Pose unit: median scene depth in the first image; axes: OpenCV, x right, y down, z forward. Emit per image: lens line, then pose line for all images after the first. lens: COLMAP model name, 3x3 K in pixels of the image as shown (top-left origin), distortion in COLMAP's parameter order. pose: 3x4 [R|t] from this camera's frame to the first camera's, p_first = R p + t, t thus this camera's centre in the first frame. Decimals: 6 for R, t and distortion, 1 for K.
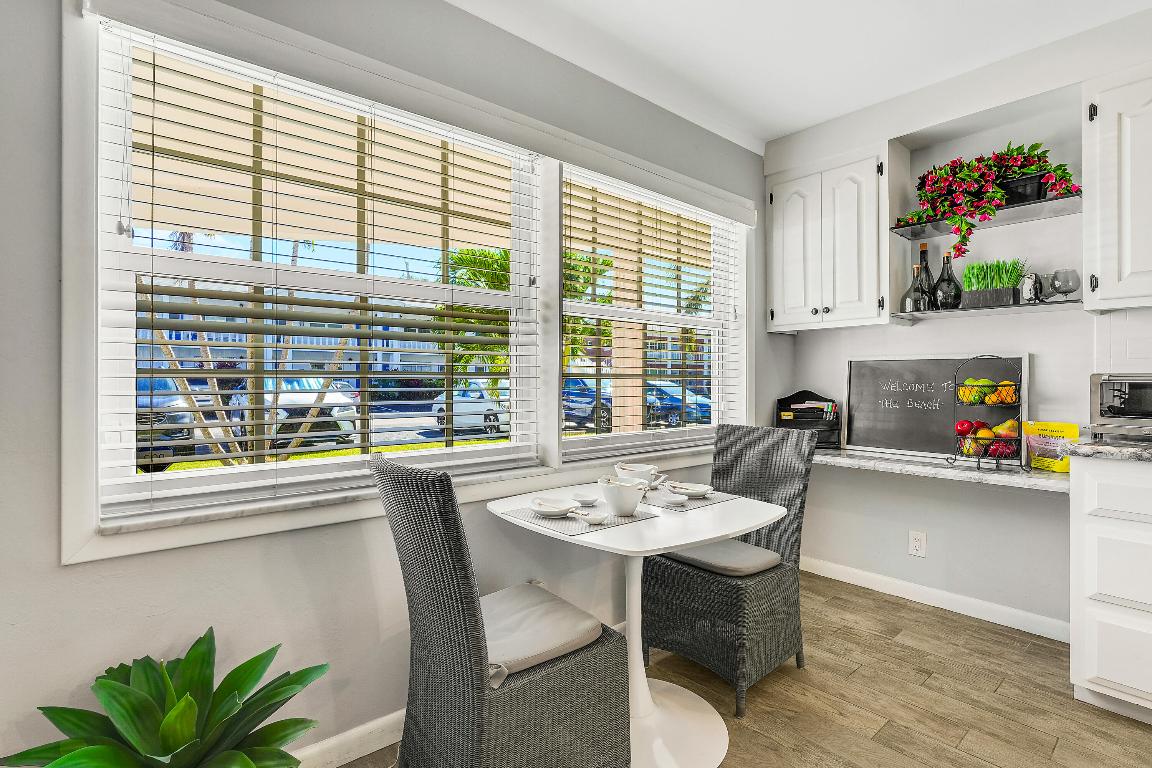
lens RADIAL K [[561.3, 0, 577.9], [0, 561.3, 380.1], [0, 0, 1]] dist [-0.003335, 0.000015]
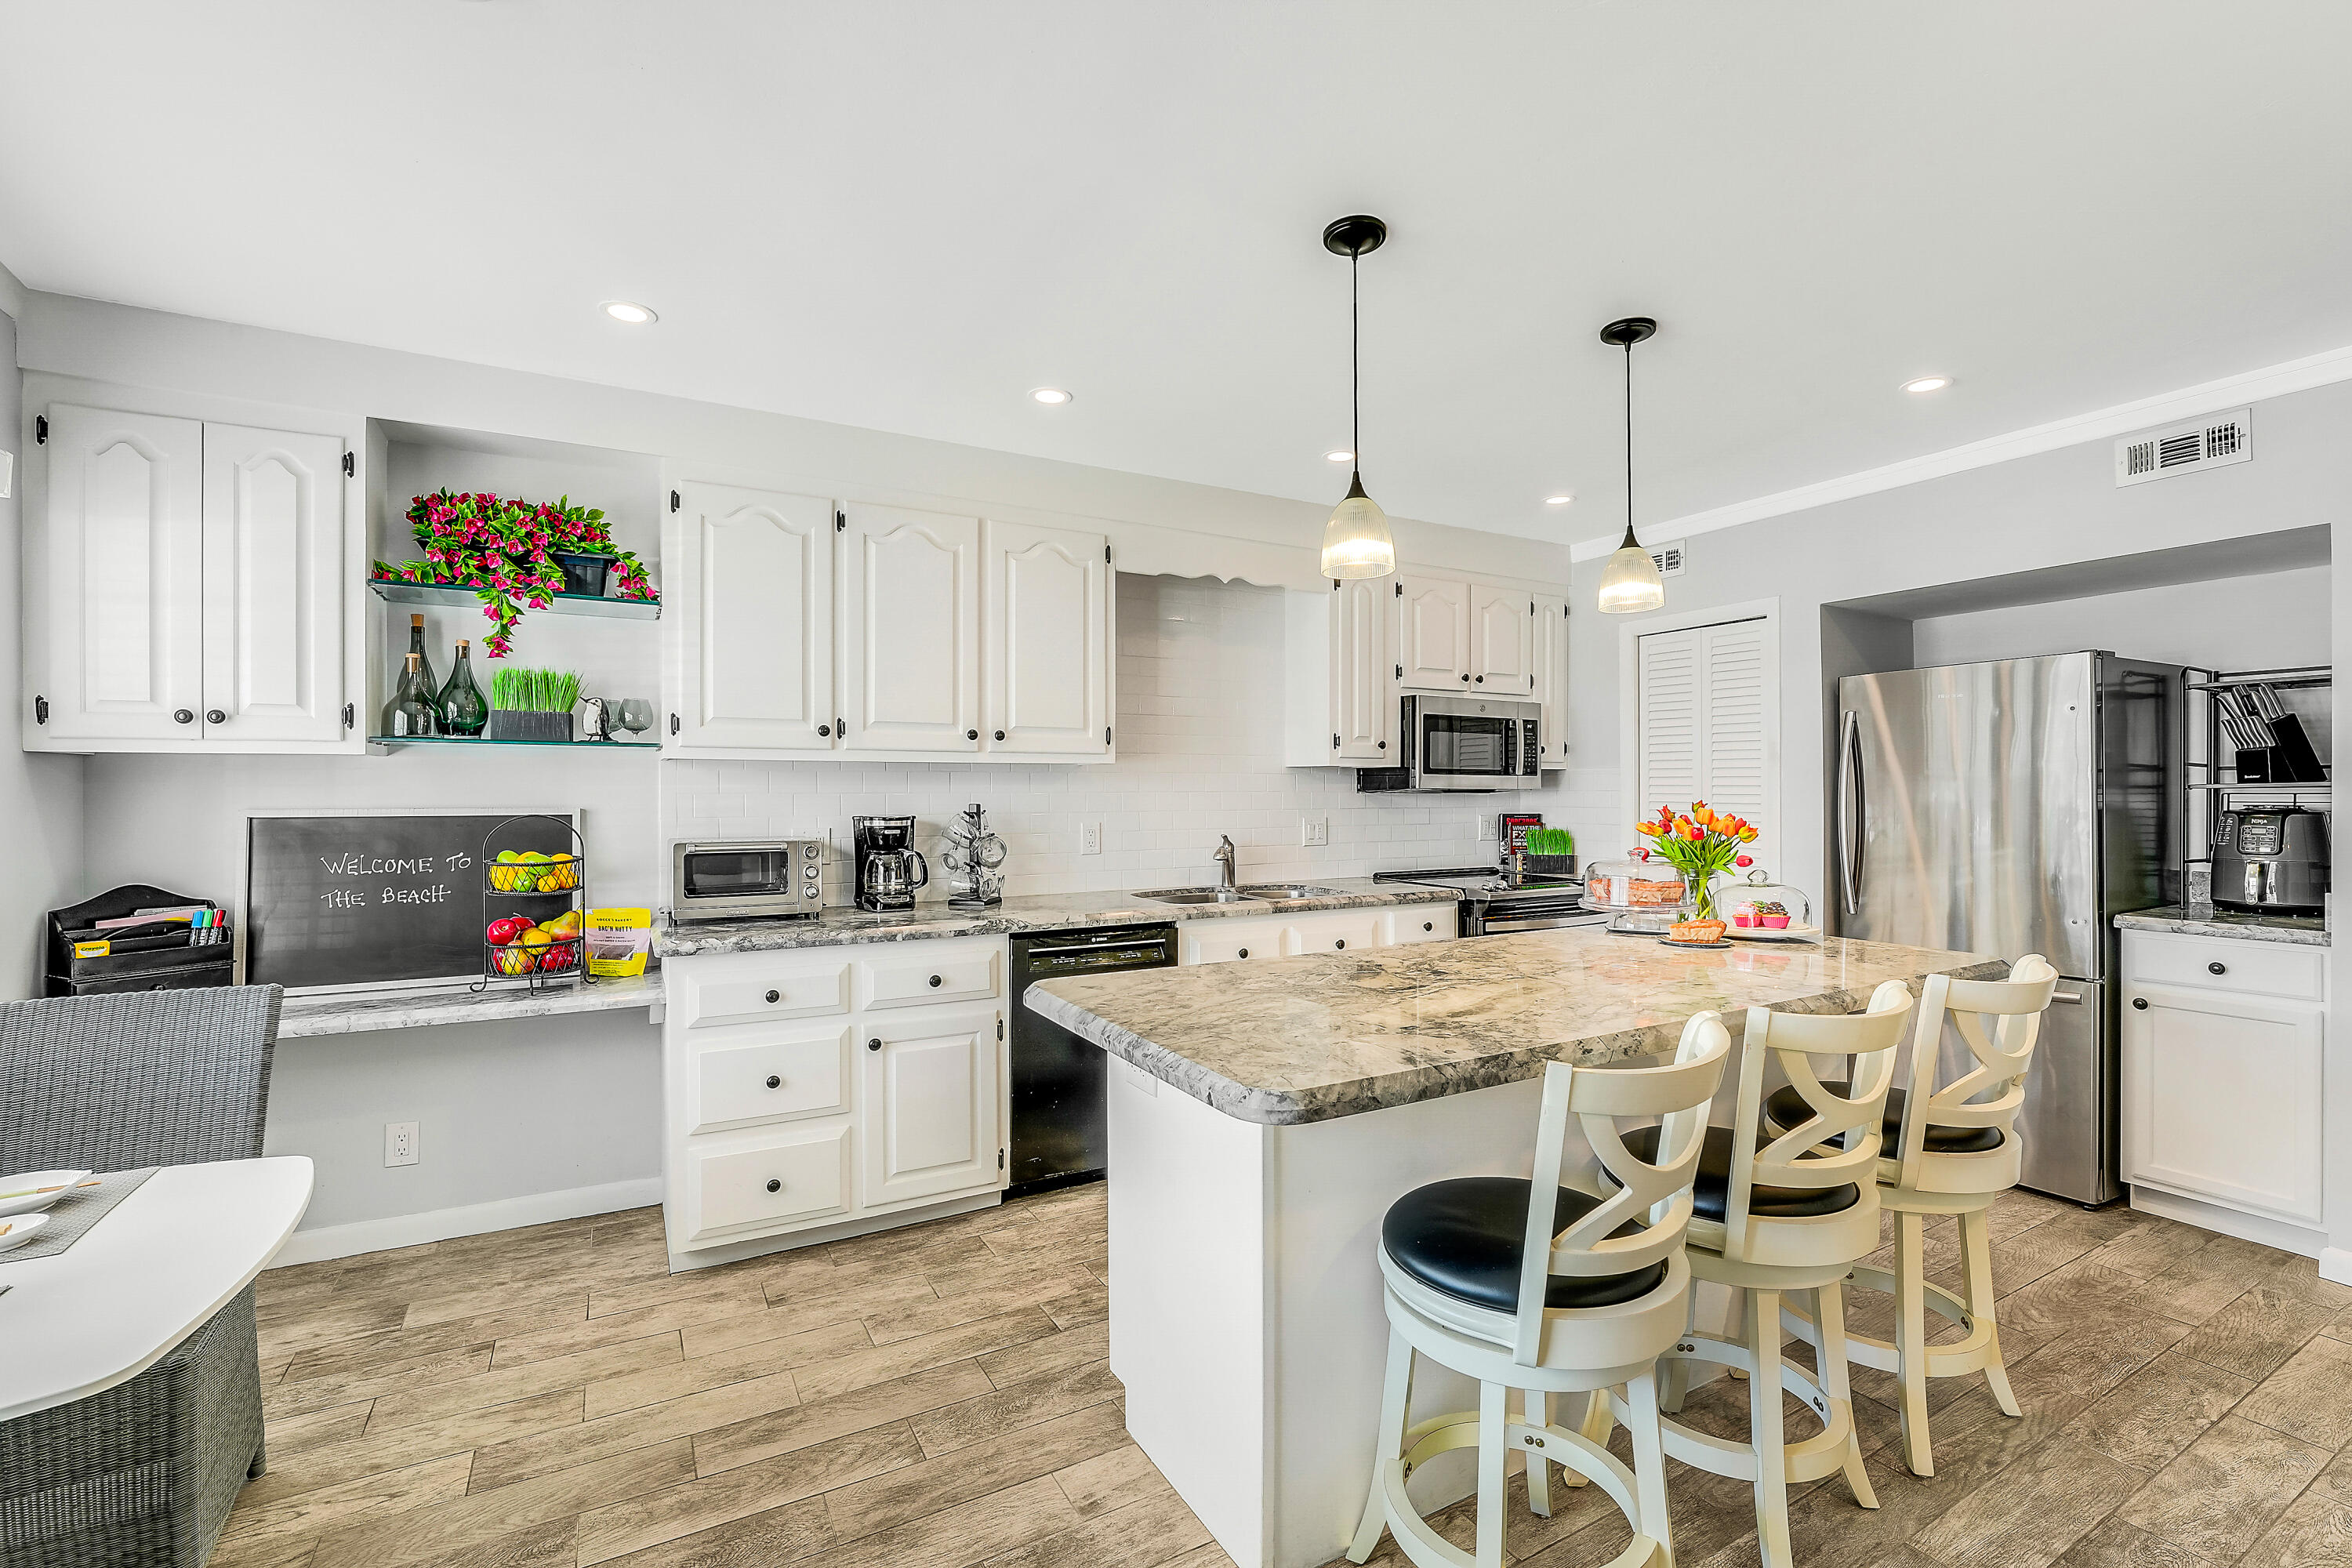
lens RADIAL K [[999.8, 0, 1181.3], [0, 999.8, 790.8], [0, 0, 1]] dist [-0.011878, 0.000287]
pose [[0.202109, 0.000068, 0.979363, -0.242503], [0.000720, 1.000000, -0.000218, -0.070902], [-0.979363, 0.000749, 0.202109, 0.037097]]
